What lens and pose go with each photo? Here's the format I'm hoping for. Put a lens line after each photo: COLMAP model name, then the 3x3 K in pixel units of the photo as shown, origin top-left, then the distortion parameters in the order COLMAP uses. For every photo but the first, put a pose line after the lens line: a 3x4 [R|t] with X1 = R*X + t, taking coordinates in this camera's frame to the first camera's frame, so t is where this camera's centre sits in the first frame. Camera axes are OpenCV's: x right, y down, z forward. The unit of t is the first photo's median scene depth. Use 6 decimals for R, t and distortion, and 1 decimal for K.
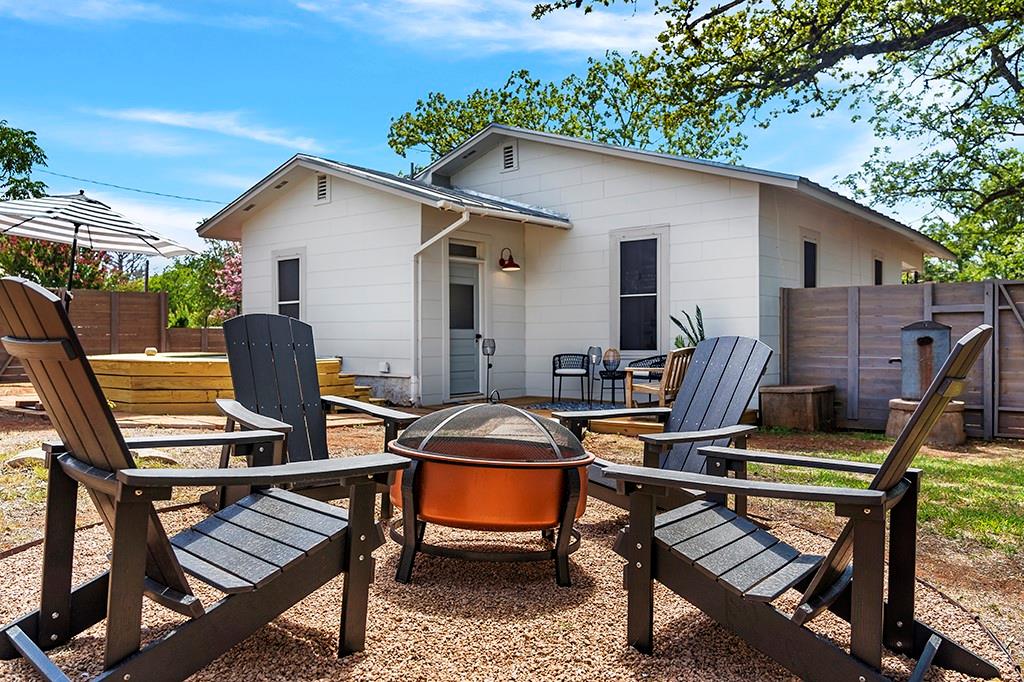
lens RADIAL K [[764.8, 0, 515.9], [0, 764.8, 341.6], [0, 0, 1]] dist [-0.002803, 0.010559]
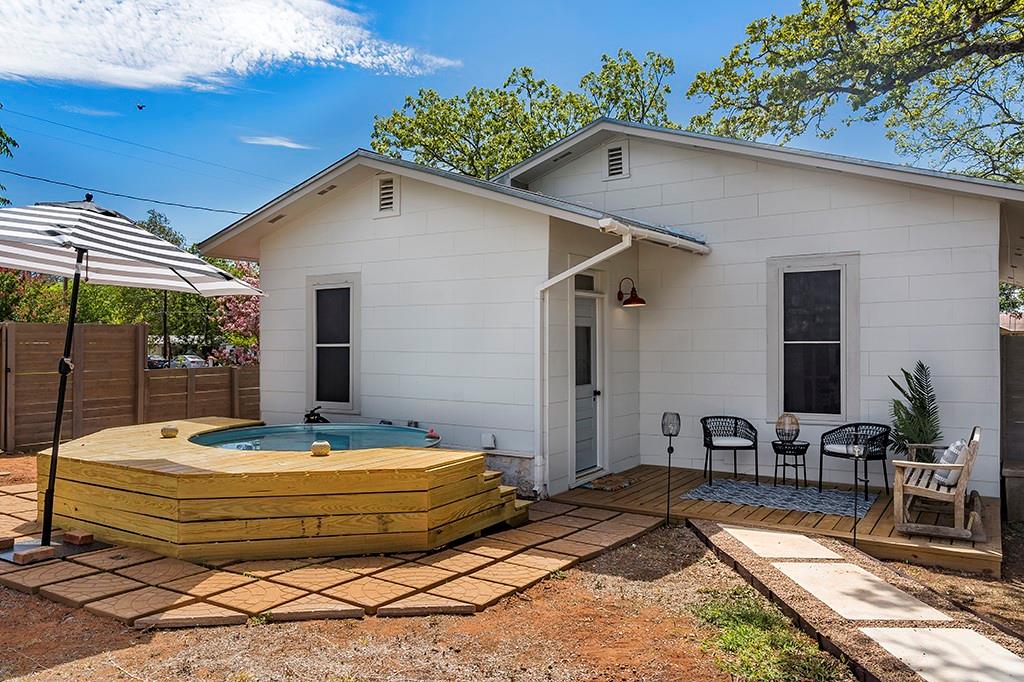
lens RADIAL K [[748.7, 0, 516.2], [0, 748.7, 331.5], [0, 0, 1]] dist [-0.004217, -0.002369]
pose [[0.994398, 0.001605, 0.105689, -0.218632], [0.000344, 0.999830, -0.018415, -0.057417], [-0.105701, 0.018348, 0.994229, 0.274941]]
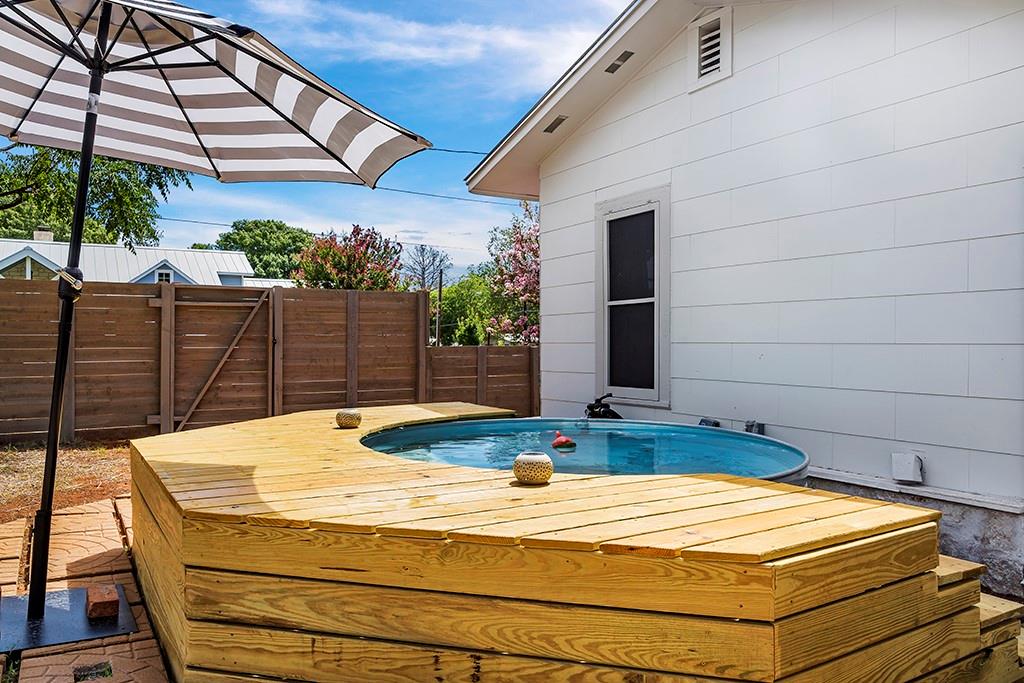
lens RADIAL K [[749.4, 0, 518.2], [0, 749.4, 335.0], [0, 0, 1]] dist [-0.009927, 0.011733]
pose [[0.936958, -0.001966, -0.349437, -0.219096], [-0.003374, 0.999887, -0.014673, -0.024830], [0.349426, 0.014927, 0.936845, 0.580997]]
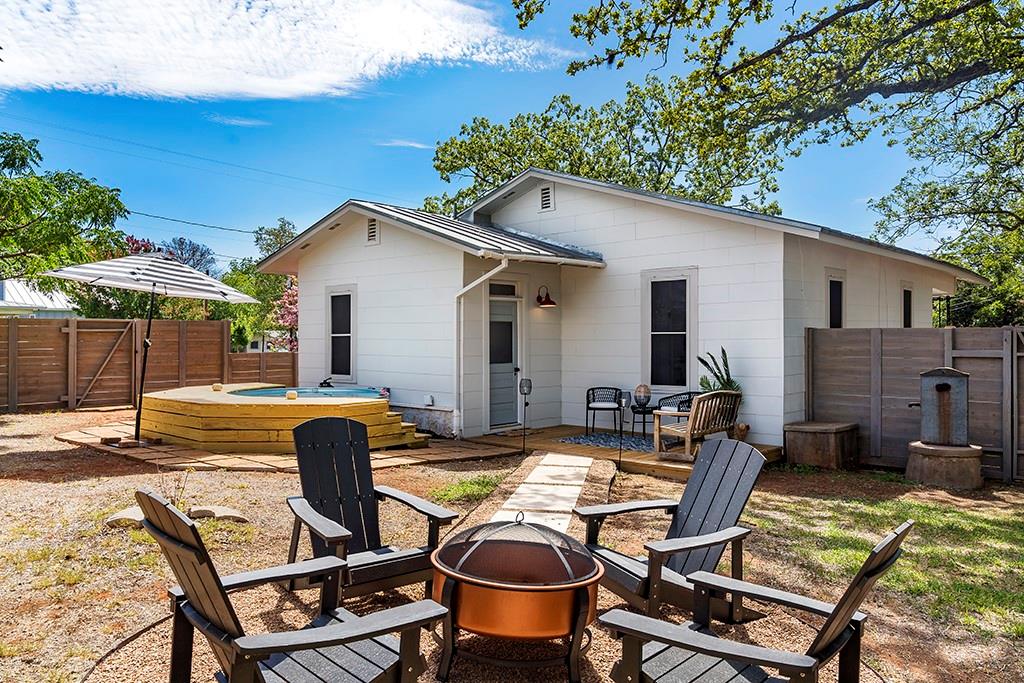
lens RADIAL K [[749.4, 0, 514.2], [0, 749.4, 331.8], [0, 0, 1]] dist [-0.009927, 0.011733]
pose [[0.998350, 0.002081, -0.057393, 0.007329], [-0.002765, 0.999926, -0.011840, -0.049348], [0.057364, 0.011979, 0.998281, -0.040991]]
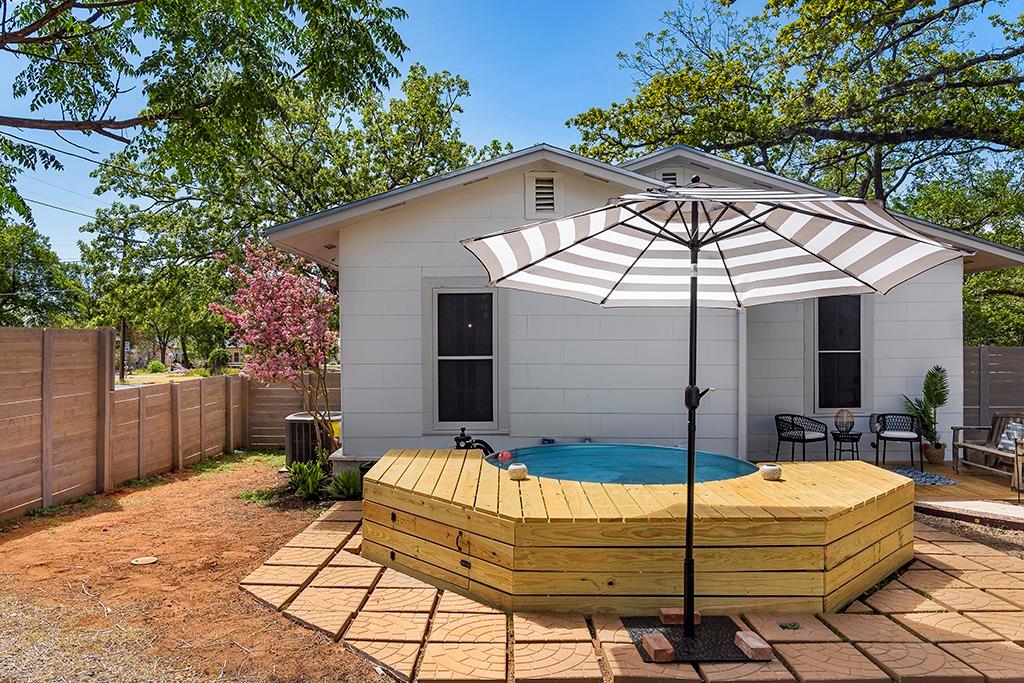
lens RADIAL K [[701.6, 0, 503.9], [0, 701.6, 340.9], [0, 0, 1]] dist [-0.025767, 0.004737]
pose [[0.788374, 0.002152, 0.615192, -0.724716], [0.001493, 0.999984, -0.005412, -0.070012], [-0.615194, 0.005185, 0.788359, 0.557879]]
